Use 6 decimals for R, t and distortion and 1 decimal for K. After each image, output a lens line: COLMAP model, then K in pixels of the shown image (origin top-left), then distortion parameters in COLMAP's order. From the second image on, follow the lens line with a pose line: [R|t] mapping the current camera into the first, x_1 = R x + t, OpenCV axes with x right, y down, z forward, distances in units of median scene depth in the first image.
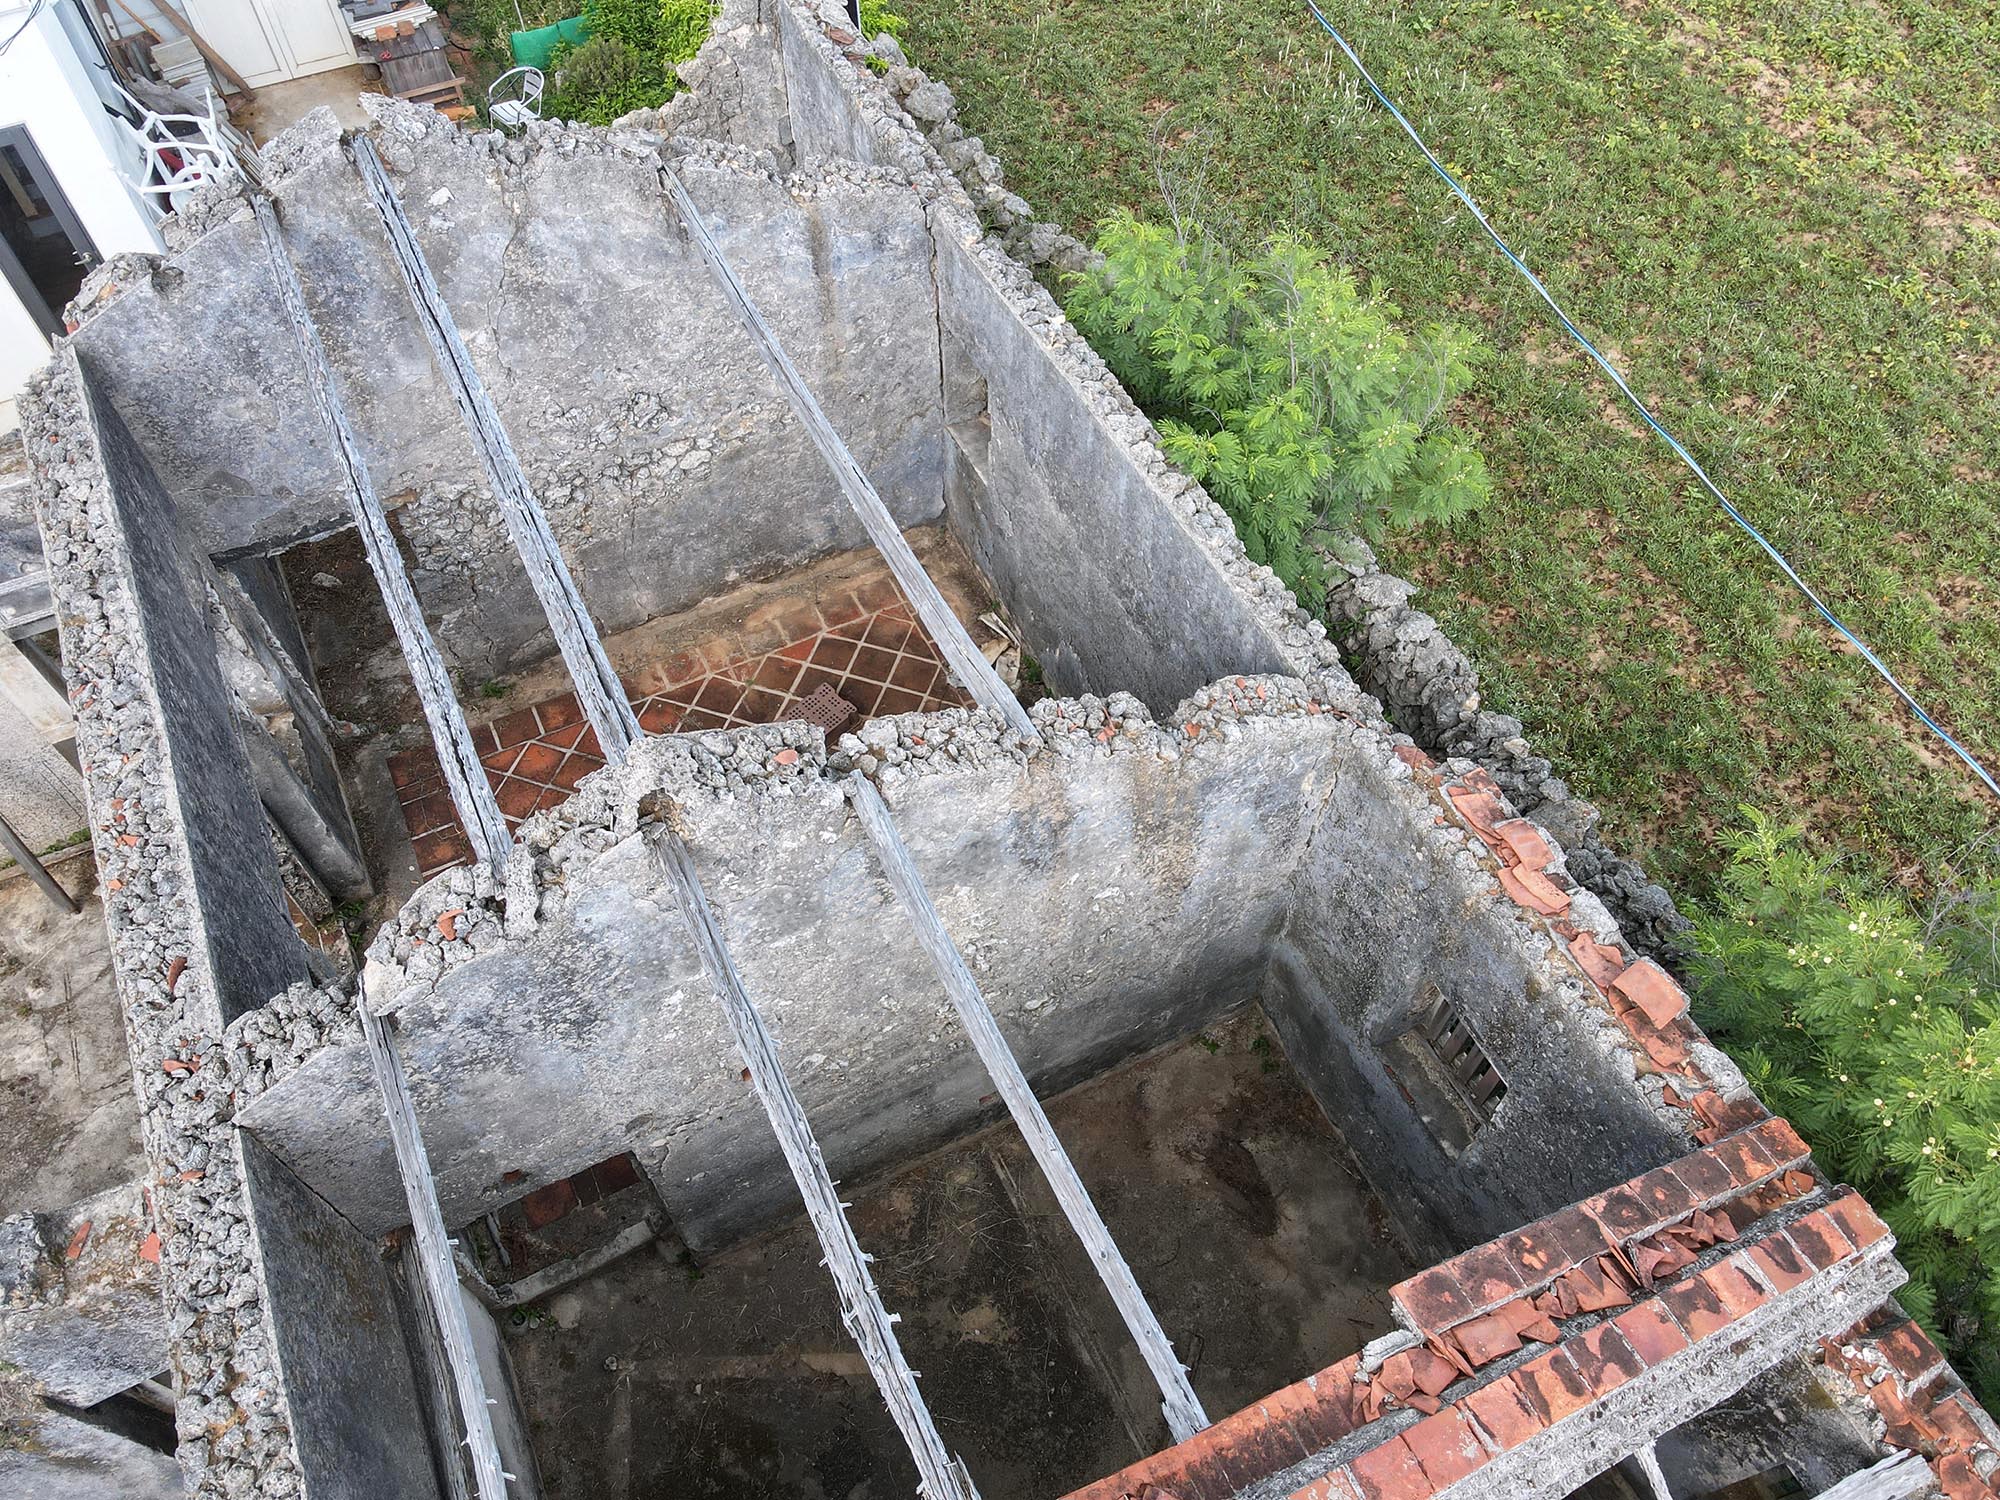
lens RADIAL K [[1460.0, 0, 994.9], [0, 1460.0, 749.6], [0, 0, 1]] dist [0.014701, 0.007741]
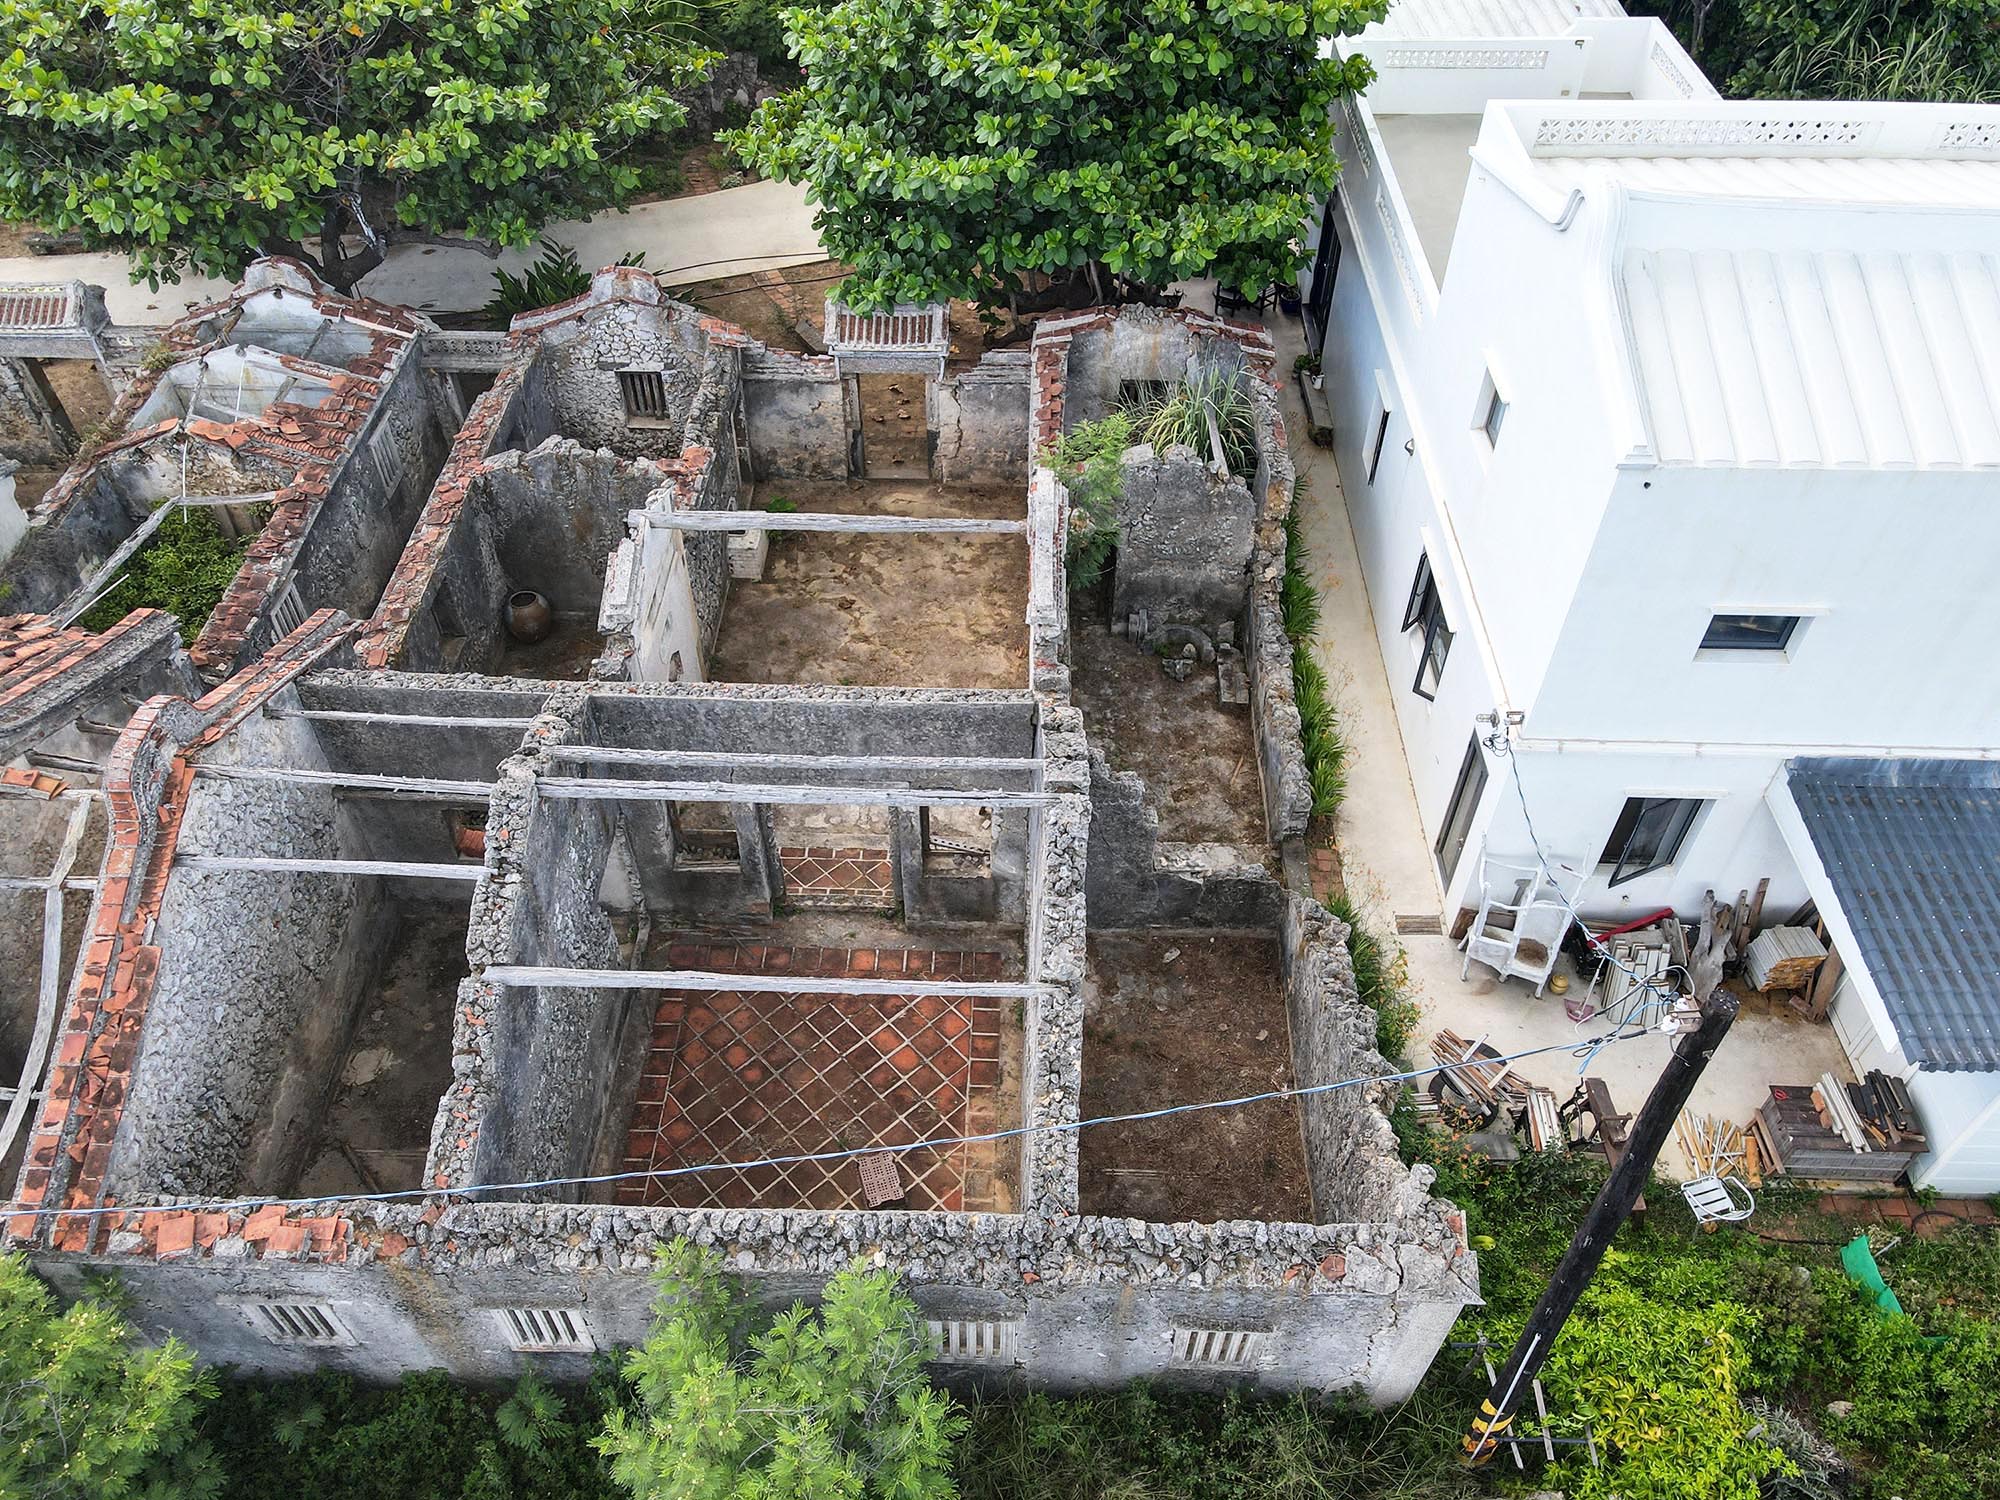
lens RADIAL K [[1460.0, 0, 994.7], [0, 1460.0, 742.2], [0, 0, 1]] dist [0.014701, 0.007741]
pose [[-0.467905, 0.627941, -0.621897, 0.821549], [-0.726612, 0.127236, 0.675163, -2.097239], [0.503090, 0.767790, 0.396735, 0.386558]]
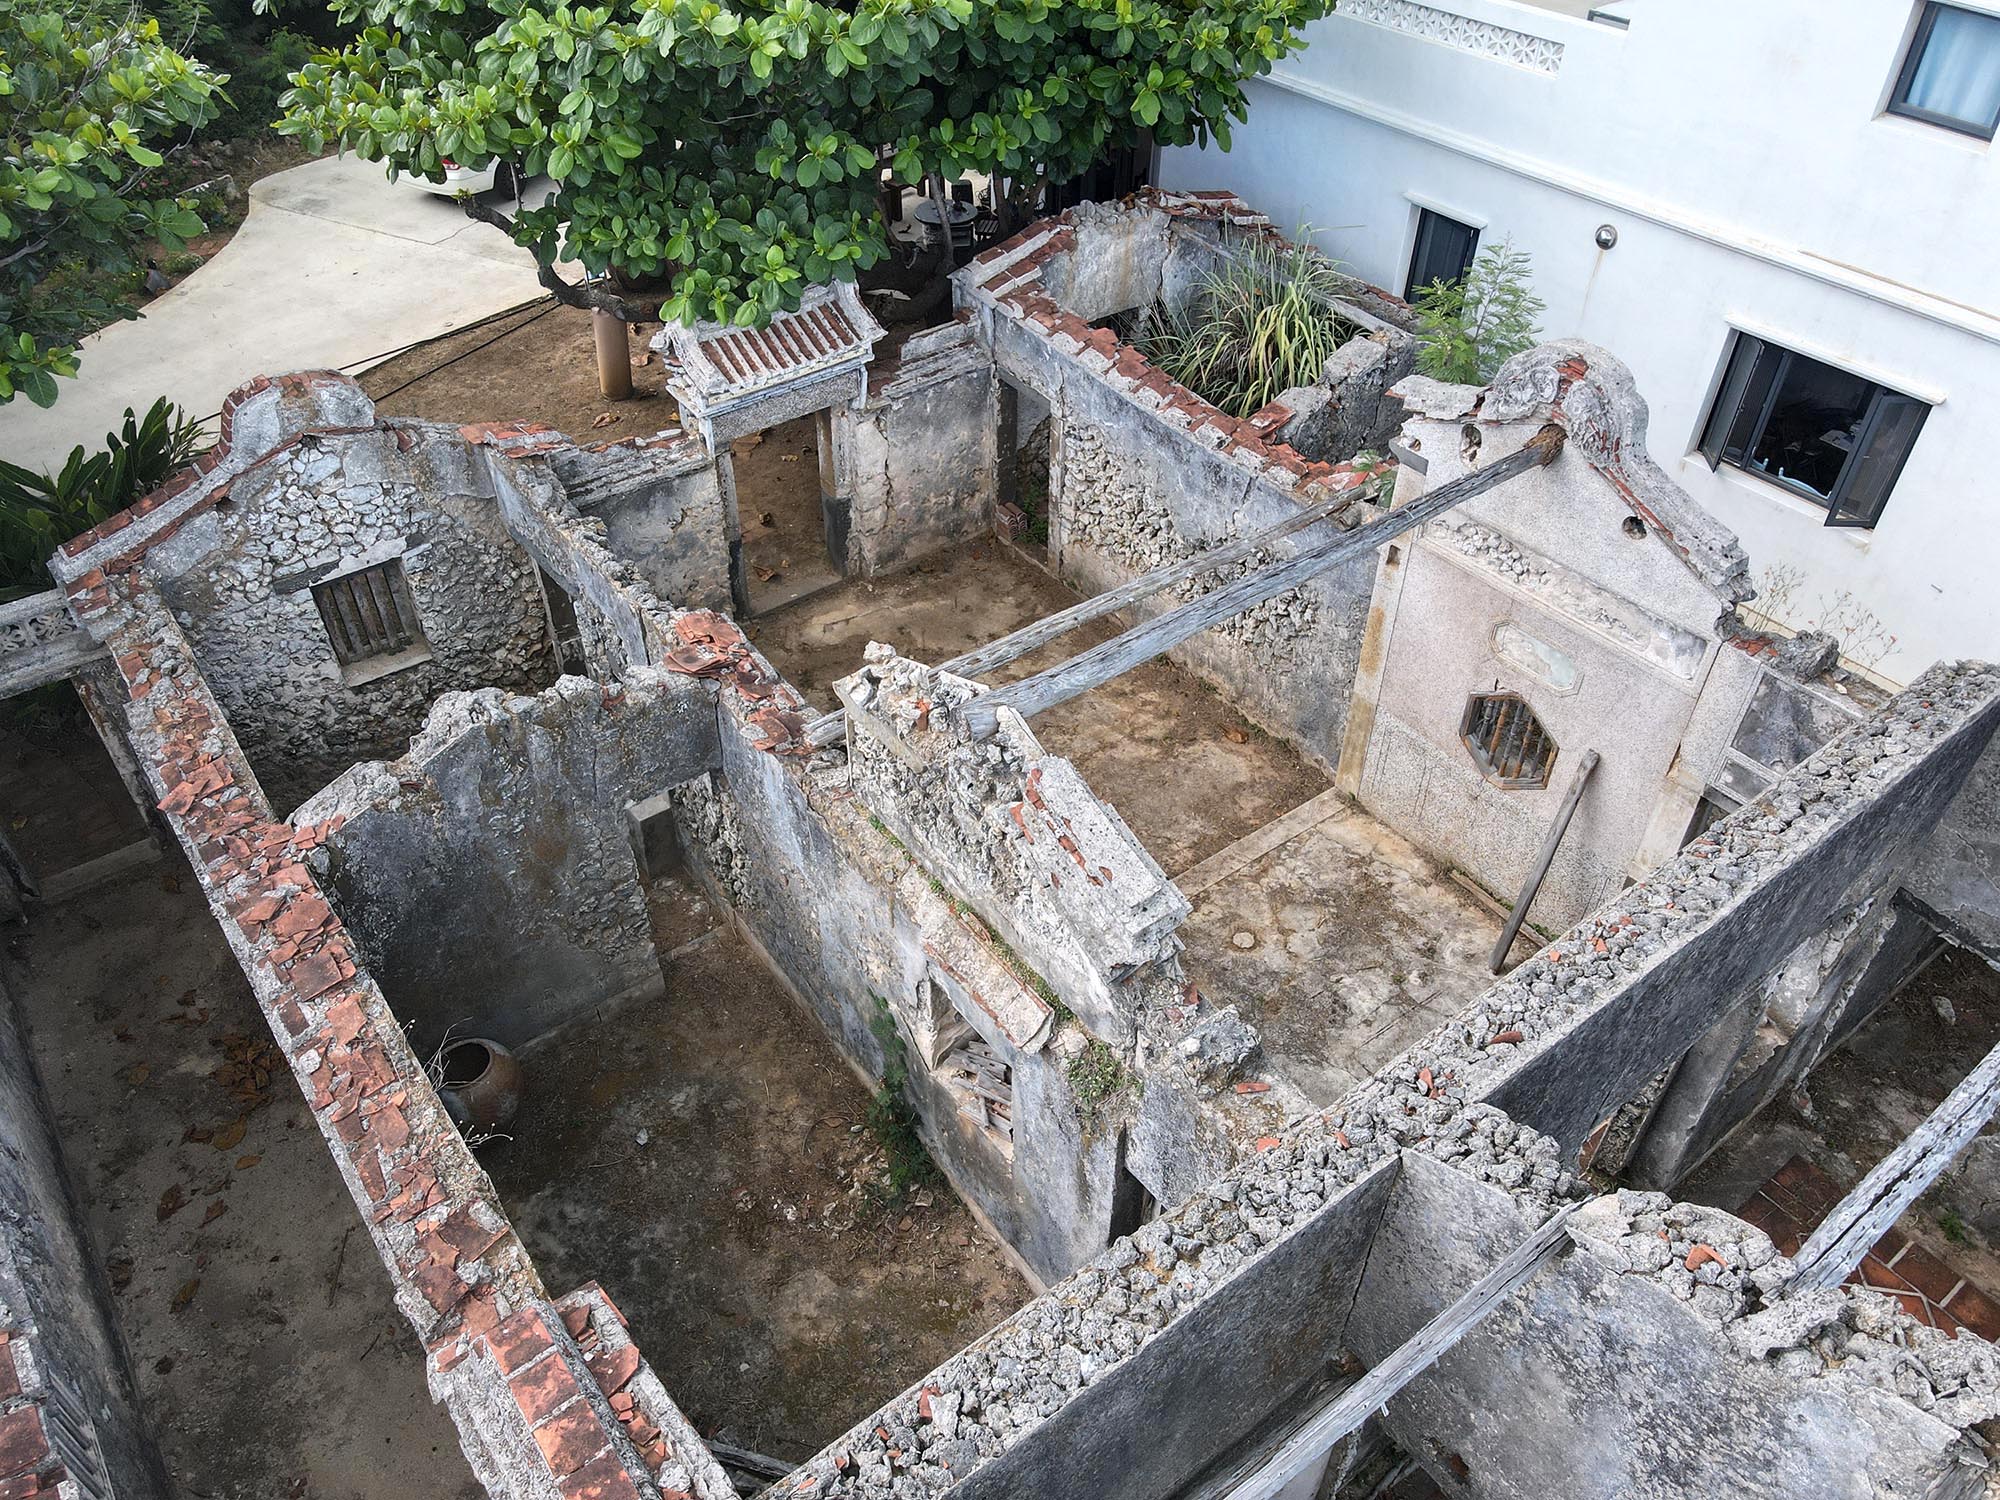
lens RADIAL K [[1460.0, 0, 997.1], [0, 1460.0, 741.9], [0, 0, 1]] dist [0.014701, 0.007741]
pose [[0.184968, 0.643618, -0.742659, -0.004712], [-0.806941, 0.530800, 0.259034, 0.067249], [0.560922, 0.551369, 0.617542, 0.068561]]
